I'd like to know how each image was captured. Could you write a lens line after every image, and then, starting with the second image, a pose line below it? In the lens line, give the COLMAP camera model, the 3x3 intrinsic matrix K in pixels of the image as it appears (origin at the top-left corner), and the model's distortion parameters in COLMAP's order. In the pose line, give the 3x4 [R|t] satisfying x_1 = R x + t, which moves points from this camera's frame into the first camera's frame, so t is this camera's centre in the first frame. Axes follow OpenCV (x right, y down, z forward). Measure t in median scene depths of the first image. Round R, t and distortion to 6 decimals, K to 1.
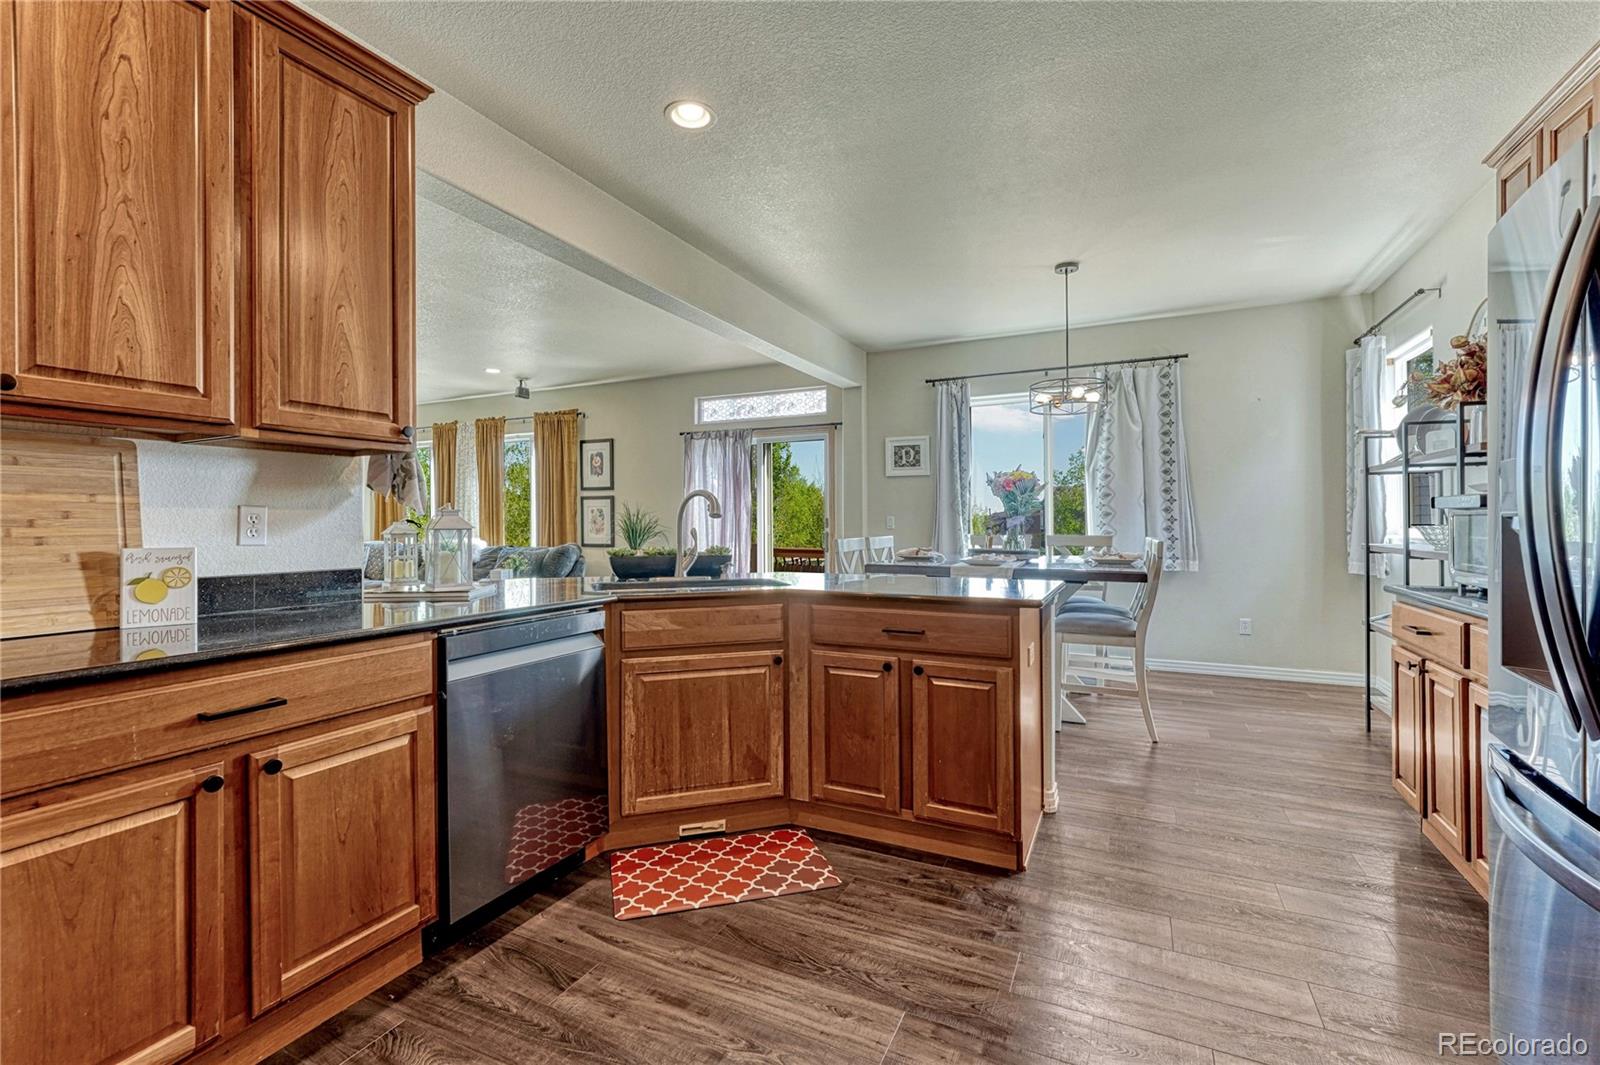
lens RADIAL K [[701.1, 0, 791.7], [0, 701.1, 520.3], [0, 0, 1]] dist [-0.006945, -0.000585]
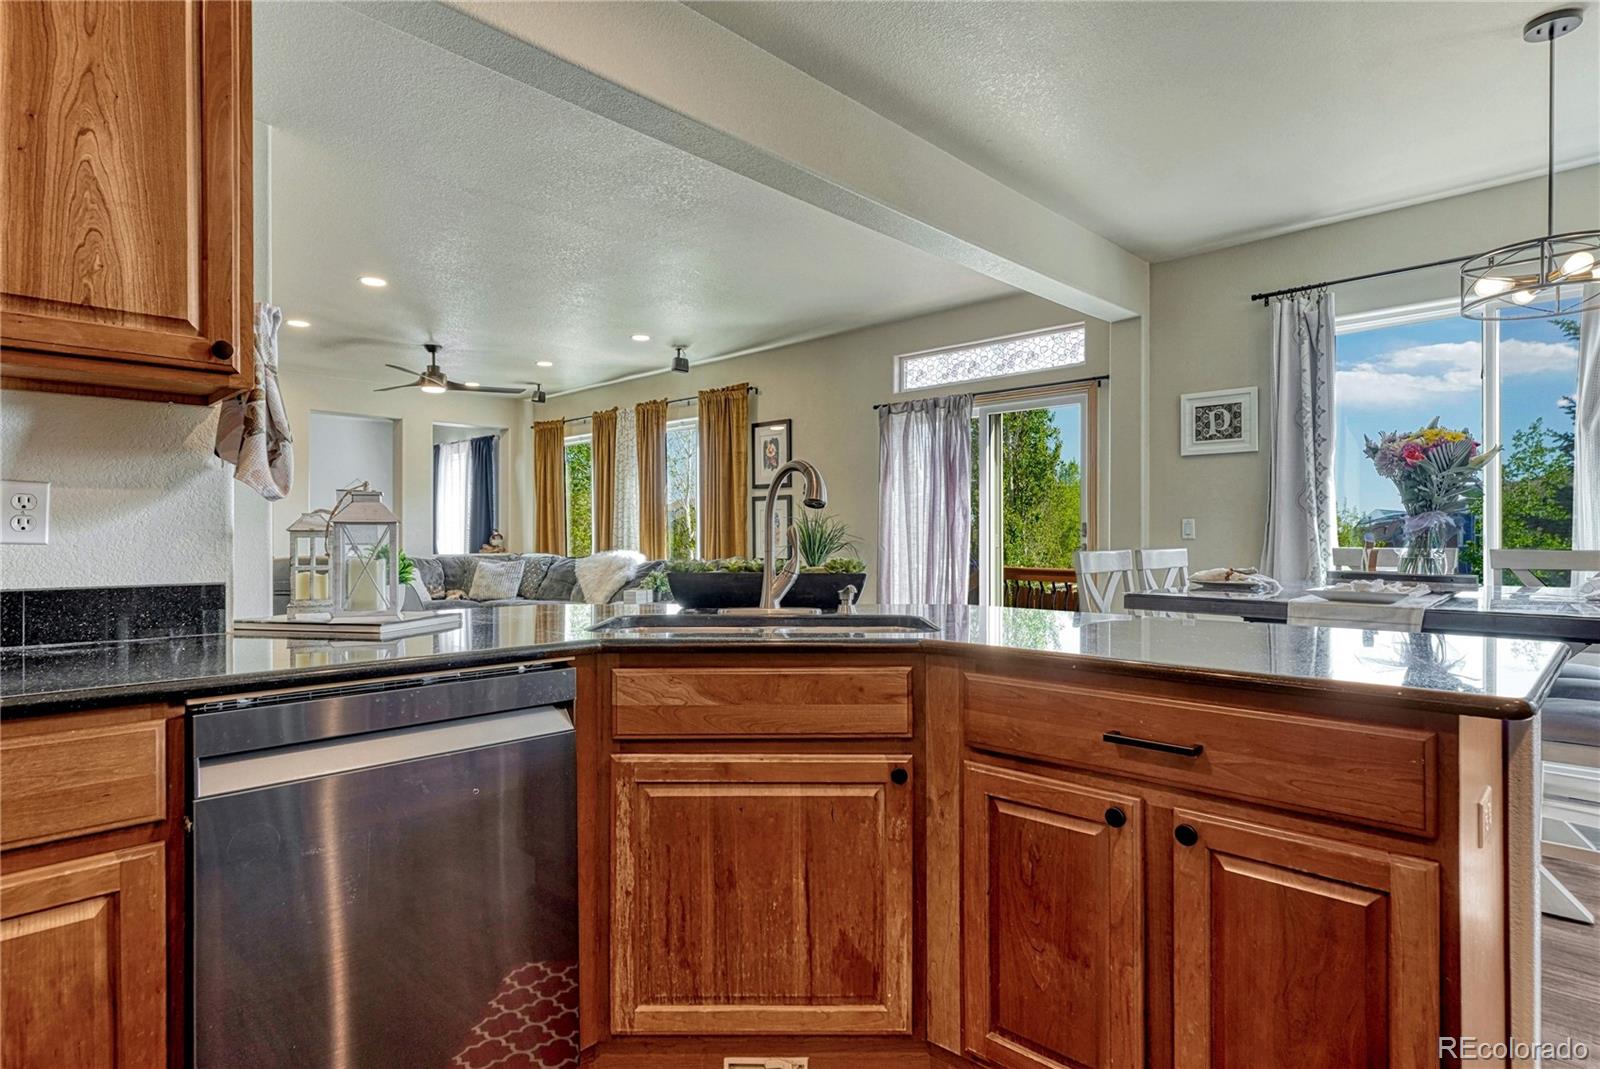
lens RADIAL K [[854.3, 0, 800.5], [0, 854.3, 541.3], [0, 0, 1]] dist [0.004292, 0.001100]
pose [[0.951725, 0.003865, -0.306927, 0.102383], [-0.001545, 0.999968, 0.007801, 0.020604], [0.306947, -0.006950, 0.951701, 0.366433]]
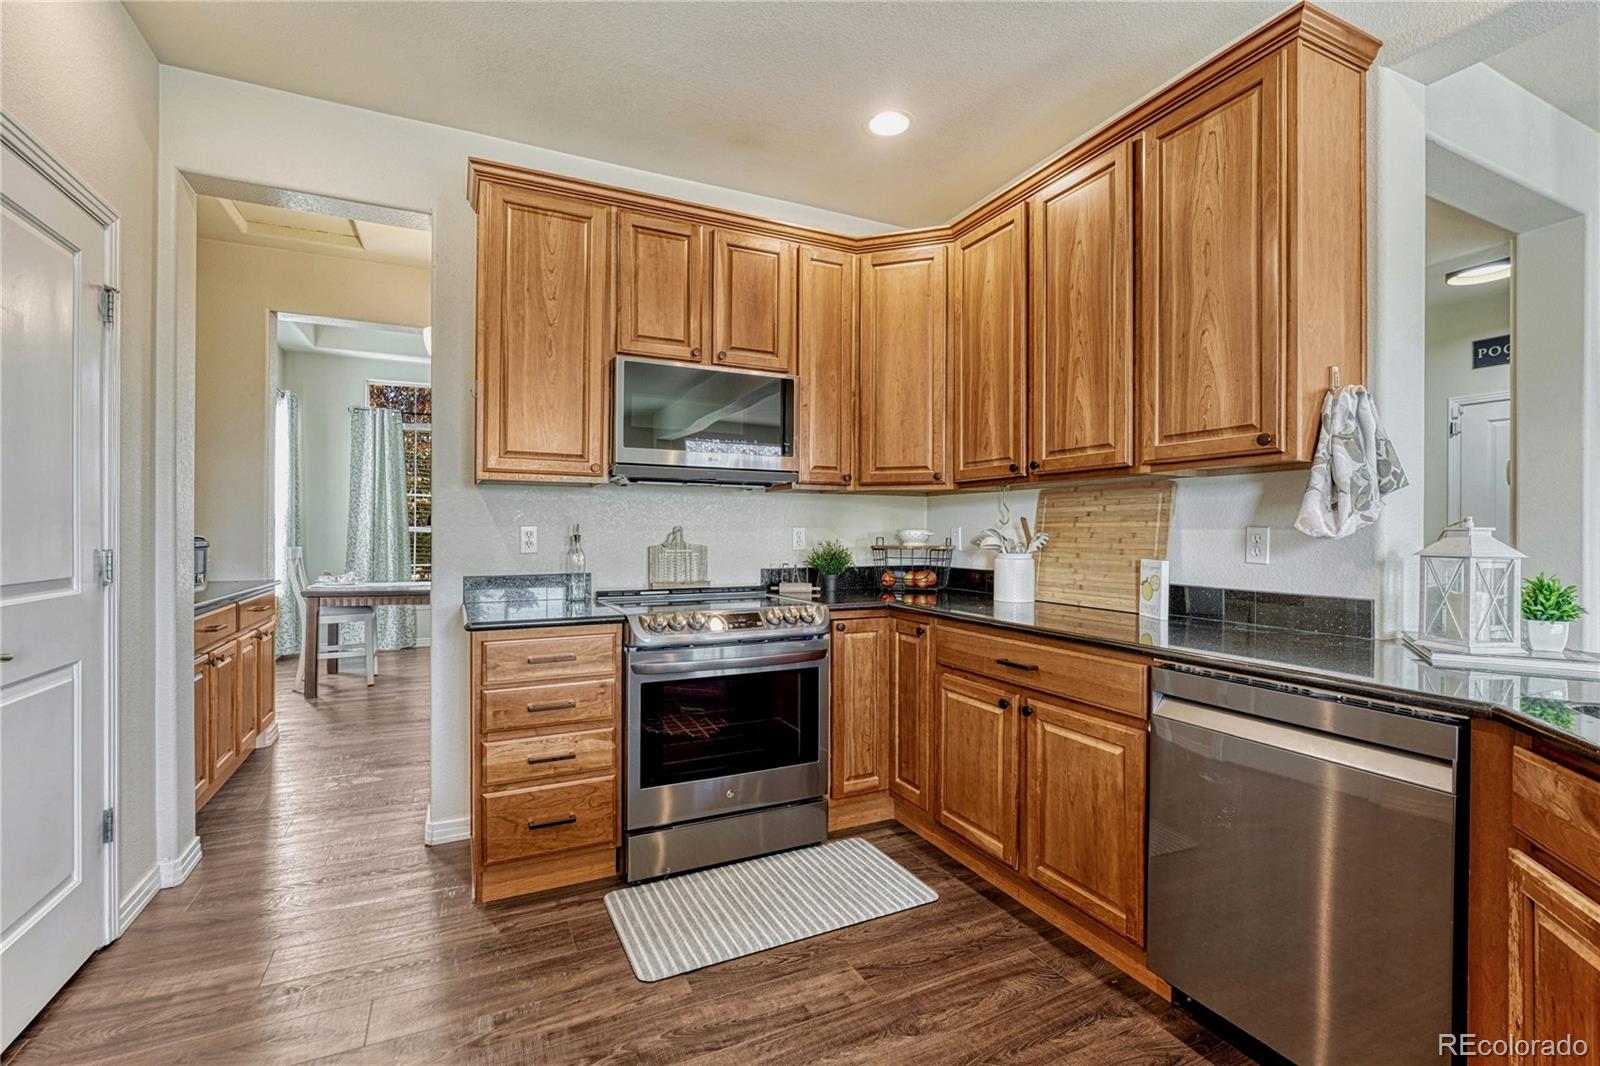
lens RADIAL K [[695.2, 0, 788.4], [0, 695.2, 534.0], [0, 0, 1]] dist [-0.008348, -0.000442]
pose [[-0.622806, 0.006098, -0.782352, 0.383413], [0.002375, 0.999980, 0.005904, -0.013110], [0.782372, 0.001819, -0.622808, 0.841853]]
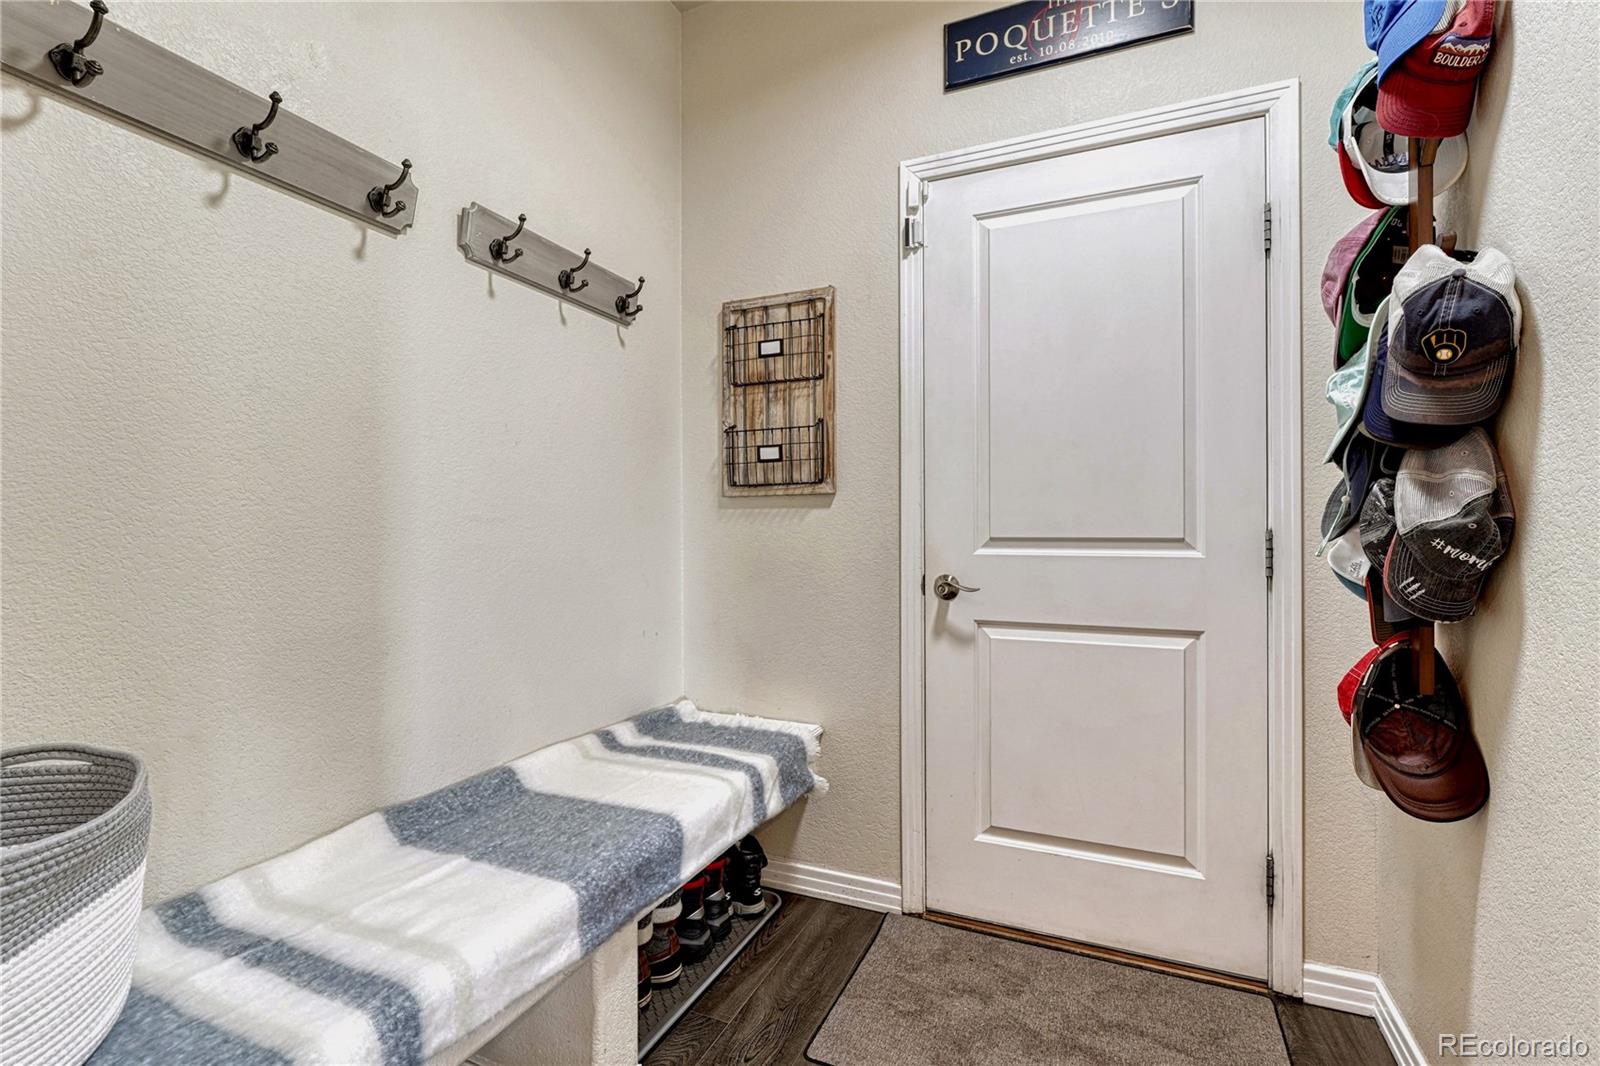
lens RADIAL K [[731.6, 0, 797.6], [0, 731.6, 531.8], [0, 0, 1]] dist [-0.000309, -0.000009]
pose [[0.045926, 0.005549, -0.998929, -1.390947], [0.004018, 0.999975, 0.005740, 0.042741], [0.998937, -0.004277, 0.045902, 0.923131]]
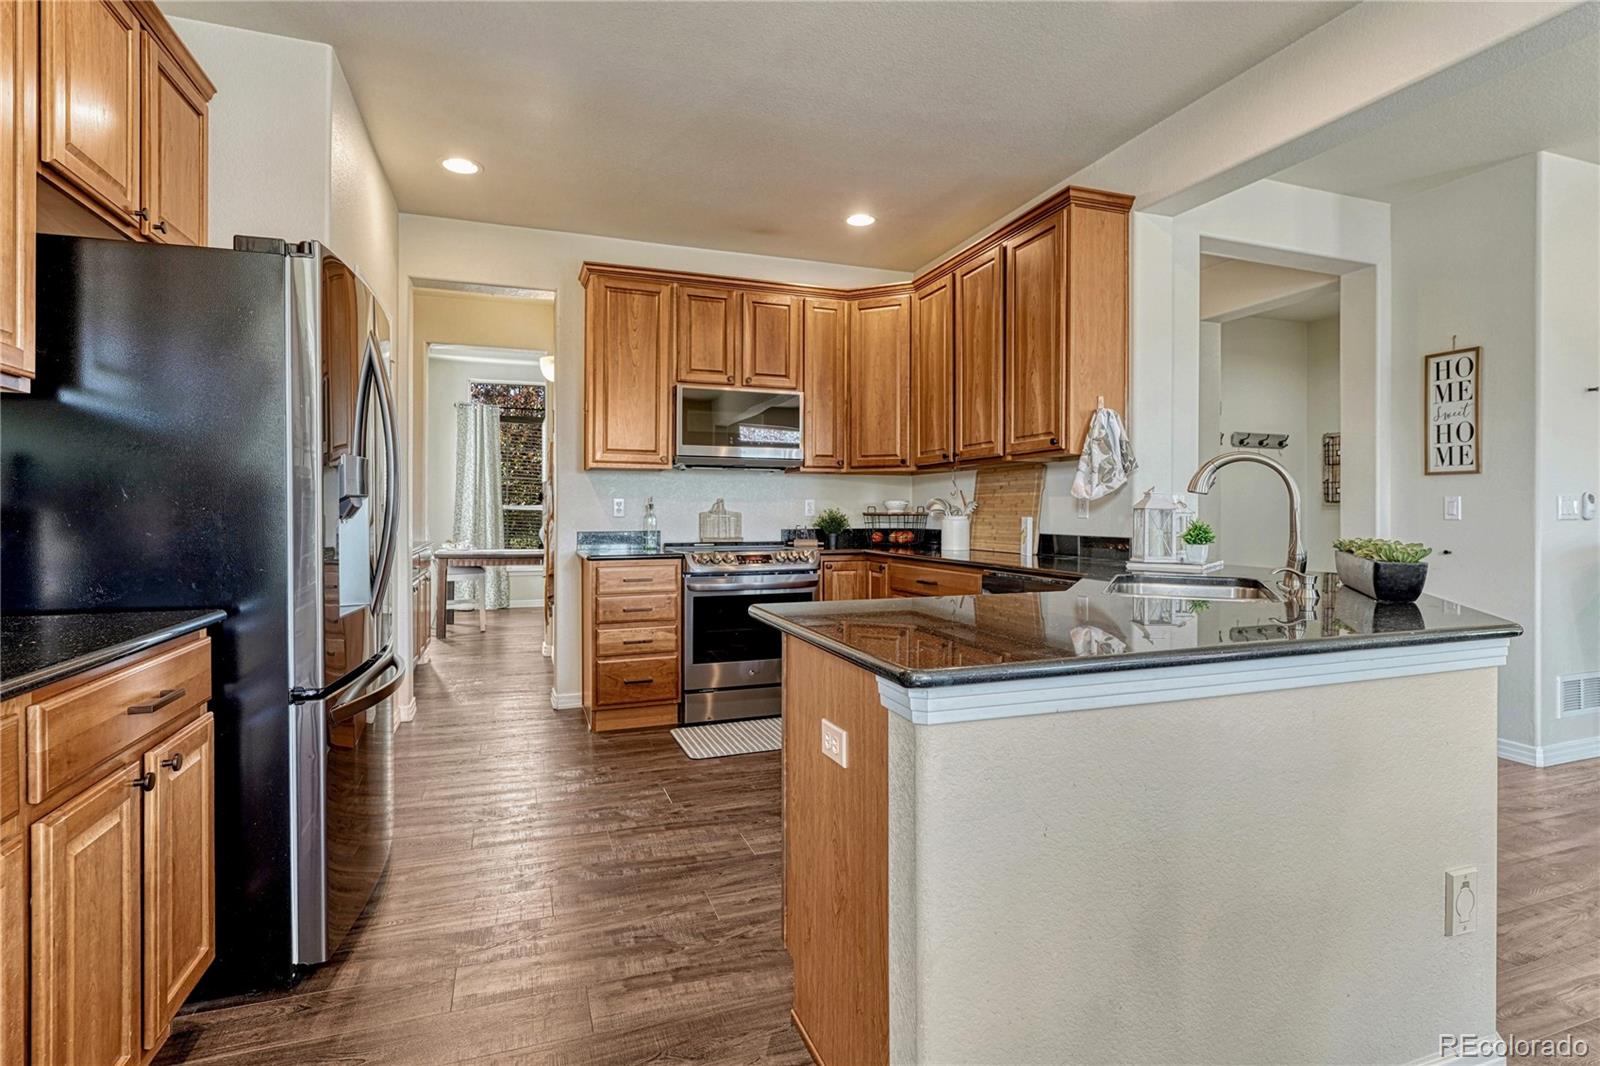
lens RADIAL K [[751.2, 0, 797.9], [0, 751.2, 514.7], [0, 0, 1]] dist [0.002835, 0.000021]
pose [[-0.687835, 0.006941, -0.725834, 0.754450], [0.006061, 0.999974, 0.003819, 0.013437], [0.725841, -0.001773, -0.687860, 1.330246]]
